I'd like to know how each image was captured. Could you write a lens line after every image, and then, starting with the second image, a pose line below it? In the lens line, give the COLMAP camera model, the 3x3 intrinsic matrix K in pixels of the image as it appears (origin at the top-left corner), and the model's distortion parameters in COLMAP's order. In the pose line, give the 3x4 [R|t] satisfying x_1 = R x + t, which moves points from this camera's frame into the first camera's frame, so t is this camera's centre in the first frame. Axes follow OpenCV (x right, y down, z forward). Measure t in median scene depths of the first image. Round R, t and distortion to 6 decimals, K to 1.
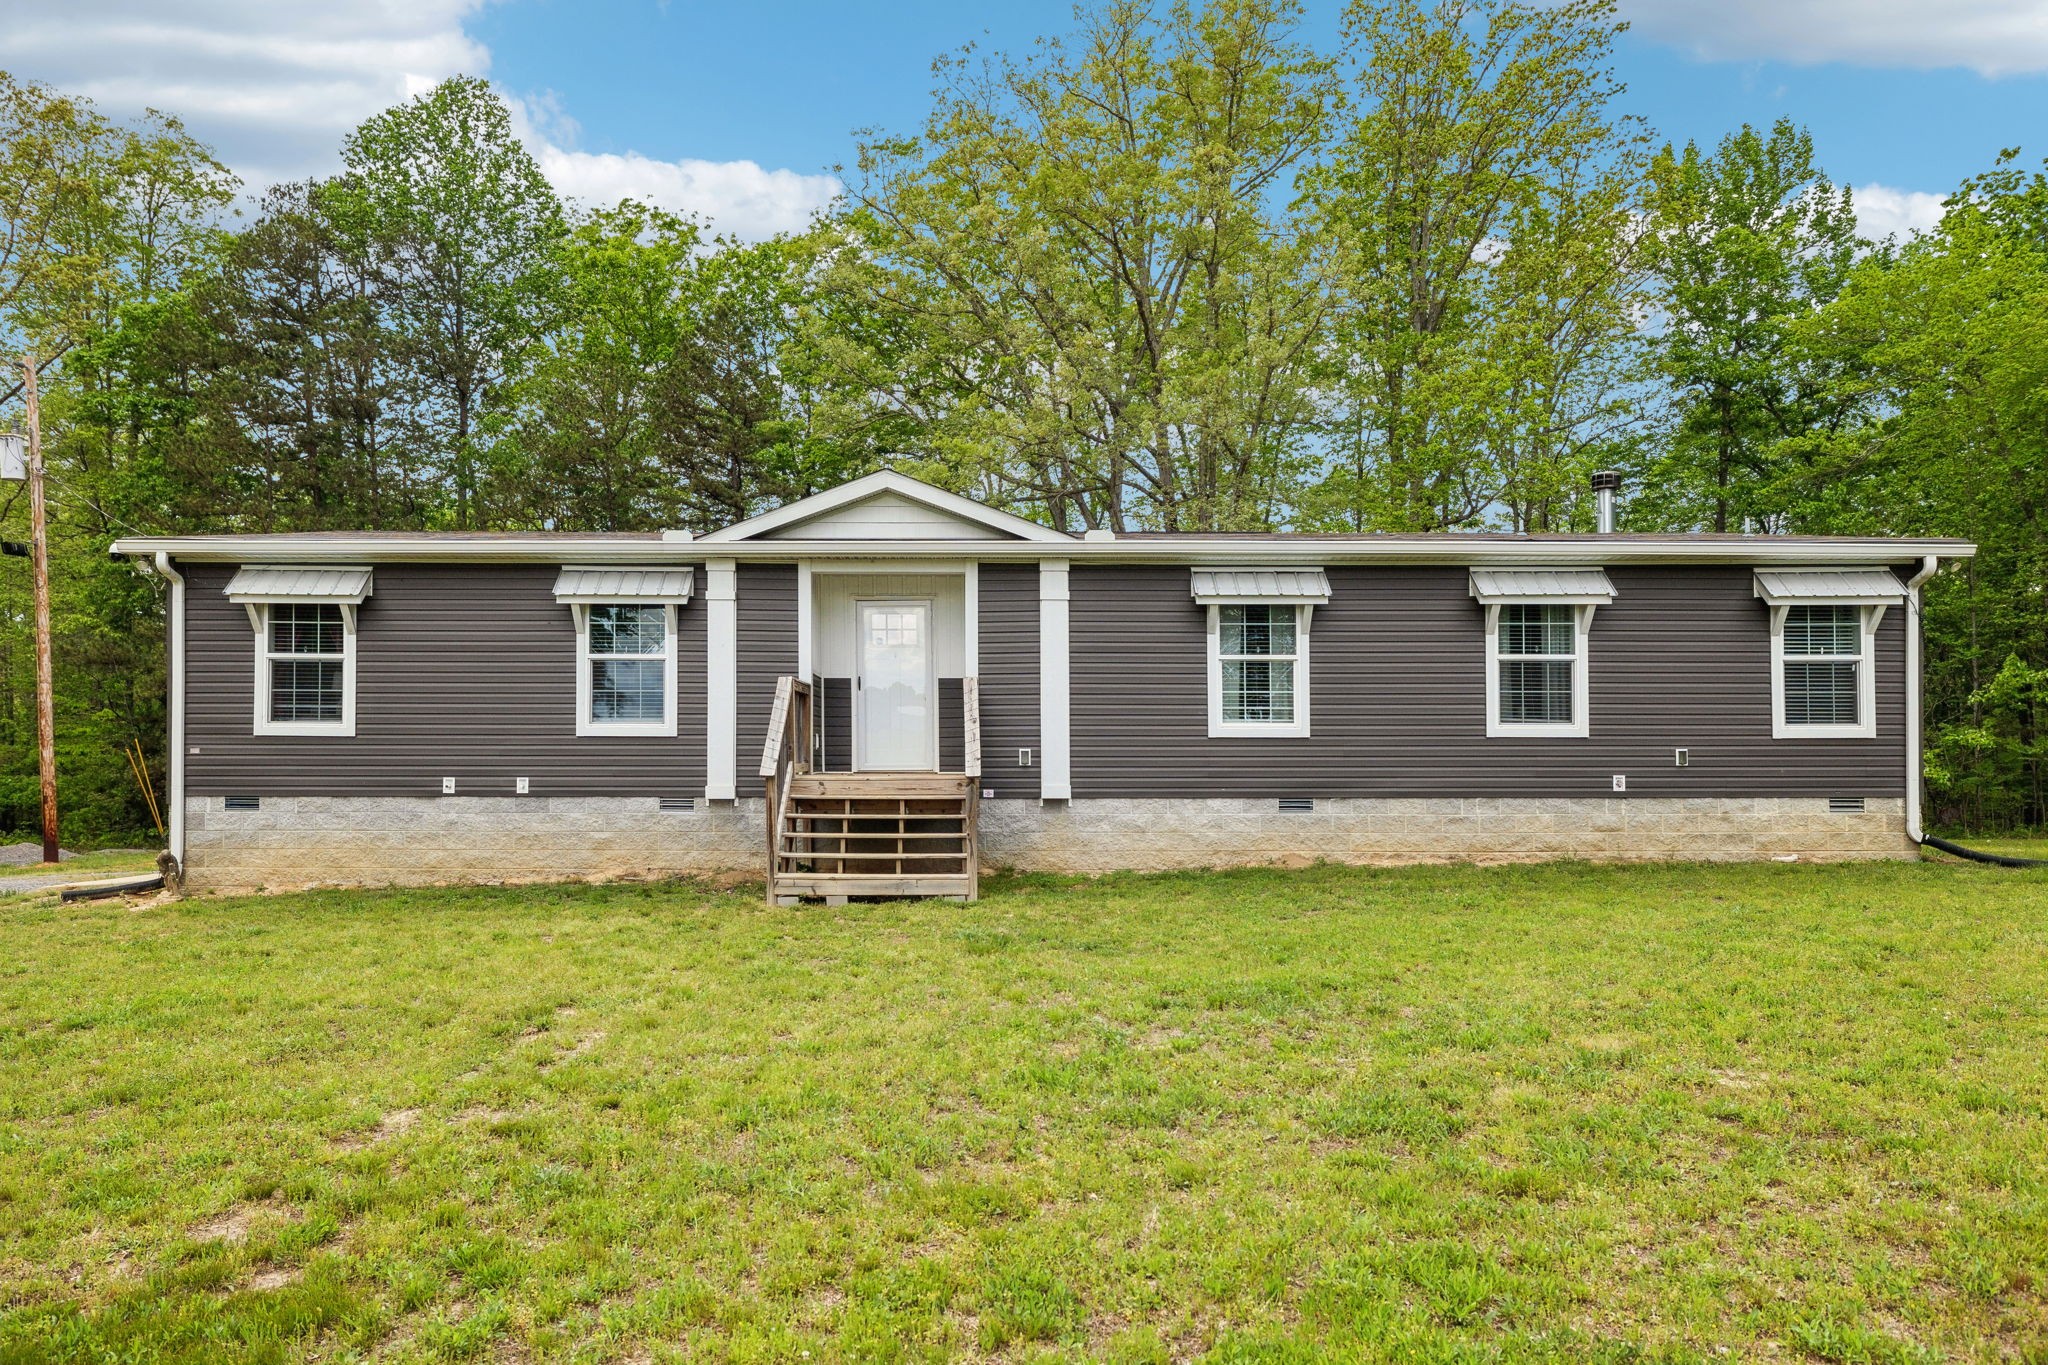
lens RADIAL K [[1175.8, 0, 1024.0], [0, 1175.8, 682.5], [0, 0, 1]] dist [-0.015437, -0.000510]
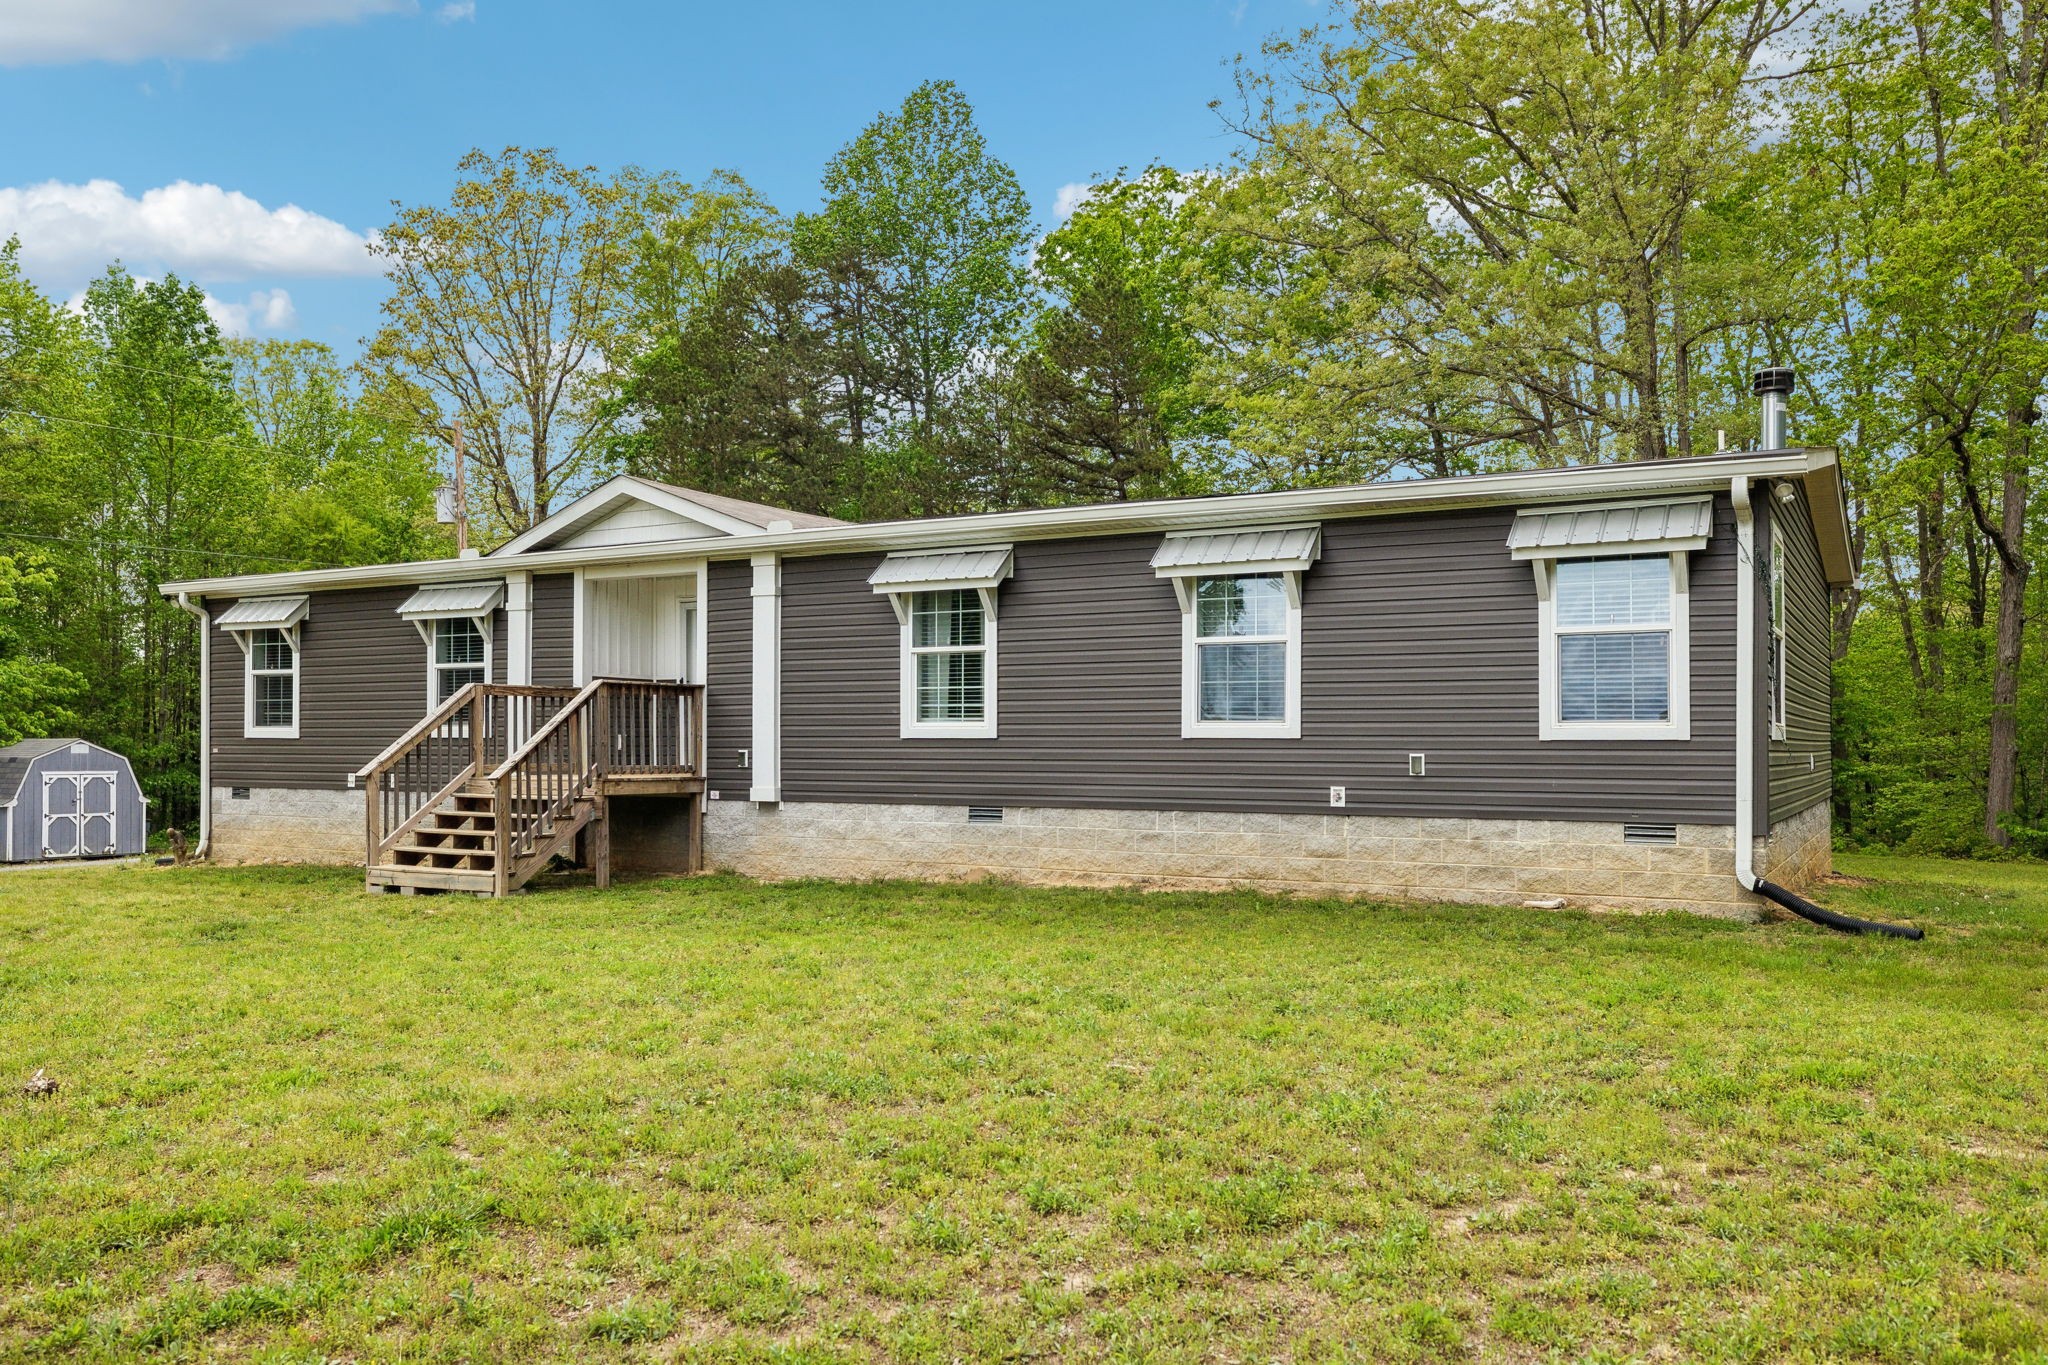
lens RADIAL K [[1517.7, 0, 1025.8], [0, 1517.7, 757.7], [0, 0, 1]] dist [-0.002322, -0.000117]
pose [[0.871904, 0.005296, -0.489648, 0.823455], [0.024379, 0.998232, 0.054206, -0.000179], [0.489070, -0.059200, 0.870233, 0.014677]]
